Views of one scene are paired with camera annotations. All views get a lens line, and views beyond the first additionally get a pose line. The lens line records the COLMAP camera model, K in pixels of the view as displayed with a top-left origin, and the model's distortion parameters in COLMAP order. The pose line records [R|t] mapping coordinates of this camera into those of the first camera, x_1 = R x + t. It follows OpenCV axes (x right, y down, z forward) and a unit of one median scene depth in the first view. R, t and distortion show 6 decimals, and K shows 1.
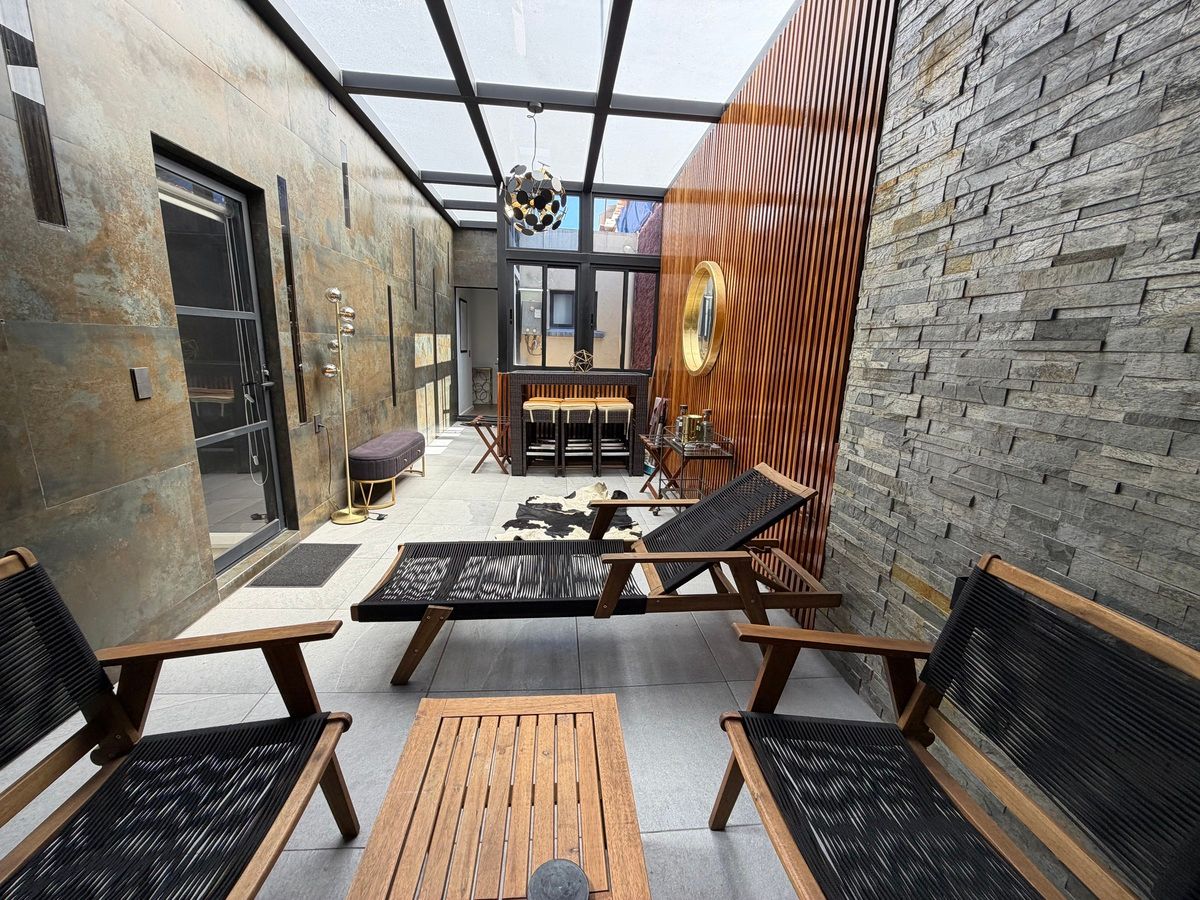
lens RADIAL K [[476.4, 0, 597.5], [0, 476.4, 451.2], [0, 0, 1]] dist [-0.000965, 0.000211]
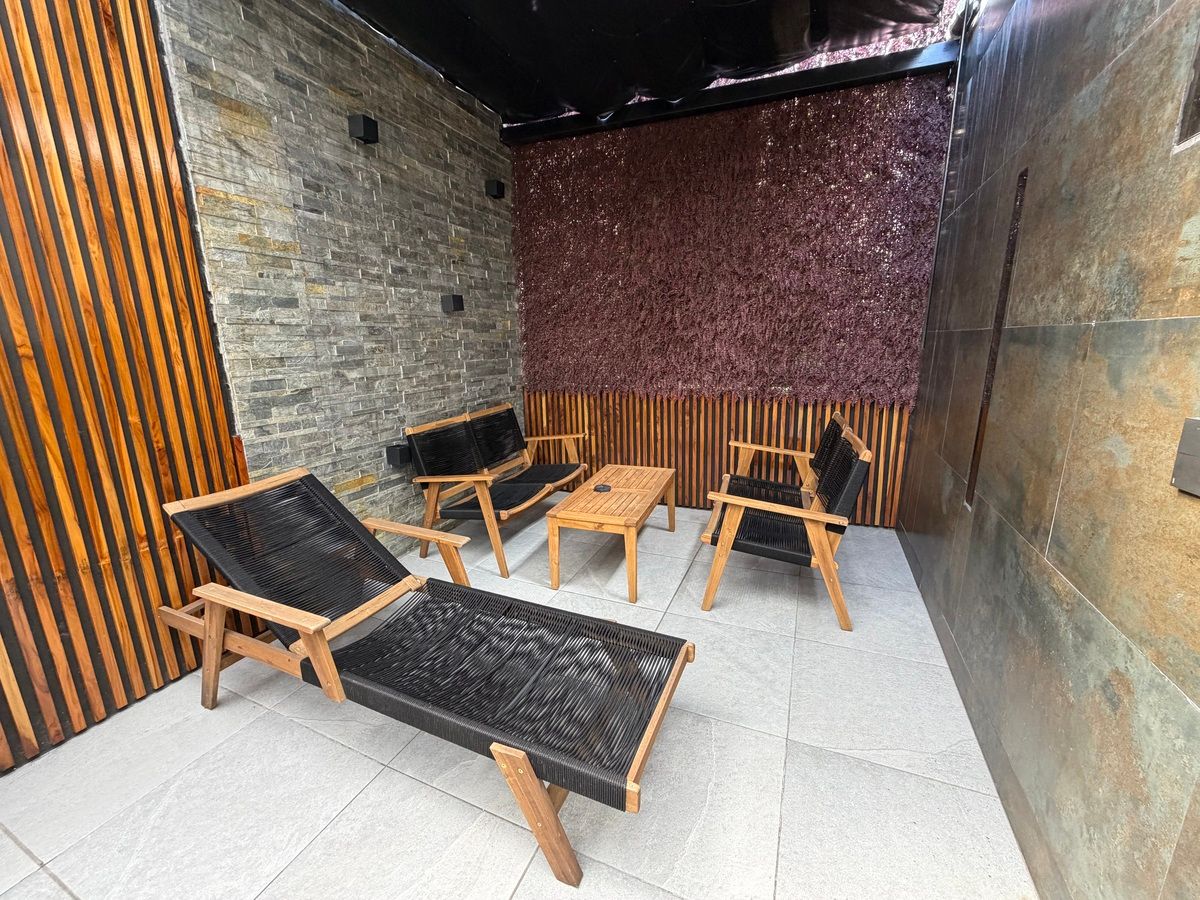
lens RADIAL K [[476.4, 0, 597.5], [0, 476.4, 451.2], [0, 0, 1]] dist [-0.000965, 0.000211]
pose [[-0.875744, -0.124553, 0.466432, -0.363341], [0.095999, 0.901926, 0.421086, -0.191413], [-0.473135, 0.413540, -0.777900, 0.808634]]
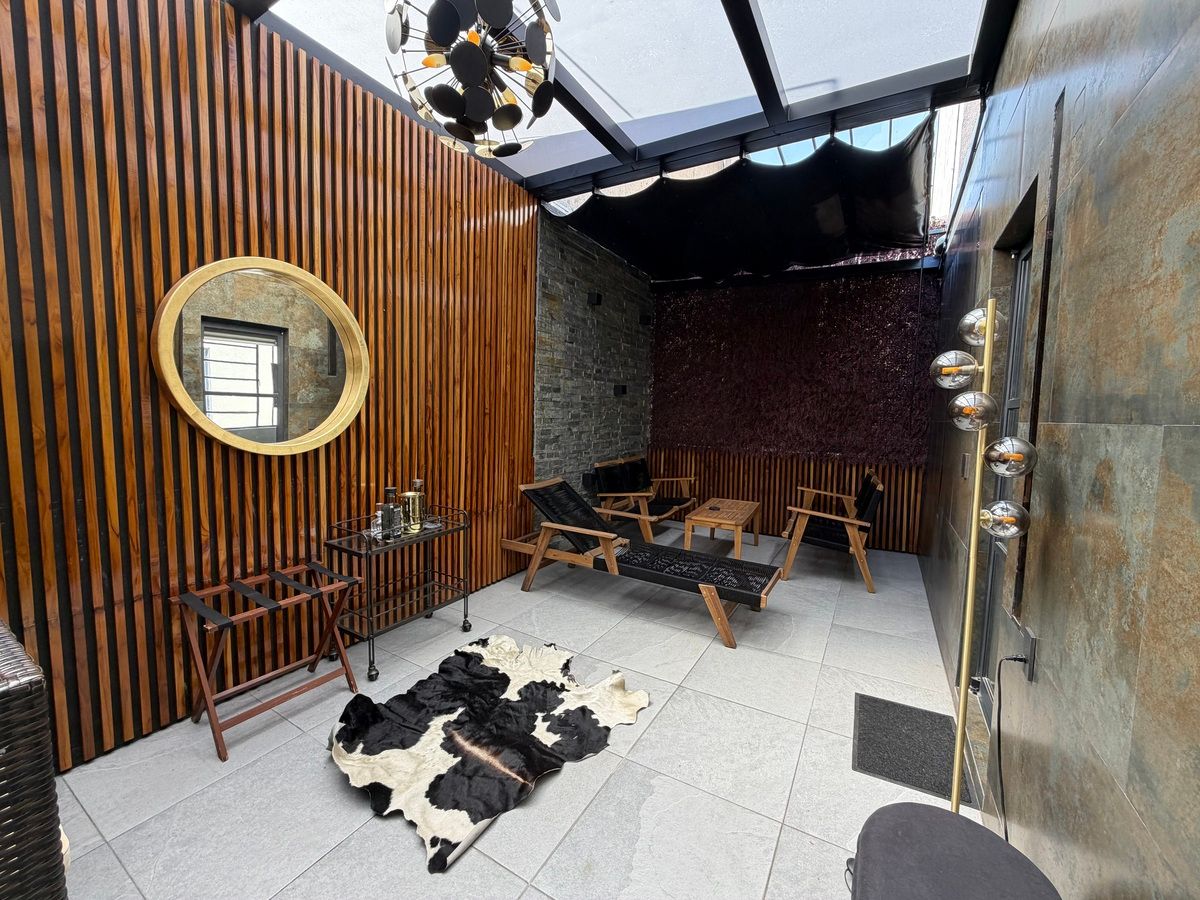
lens RADIAL K [[476.9, 0, 597.1], [0, 476.9, 450.5], [0, 0, 1]] dist [0.000022, 0.000140]
pose [[-0.811263, -0.101657, 0.575776, -0.463898], [0.074707, 0.958674, 0.274523, -0.313661], [-0.579889, 0.265725, -0.770143, 1.315517]]
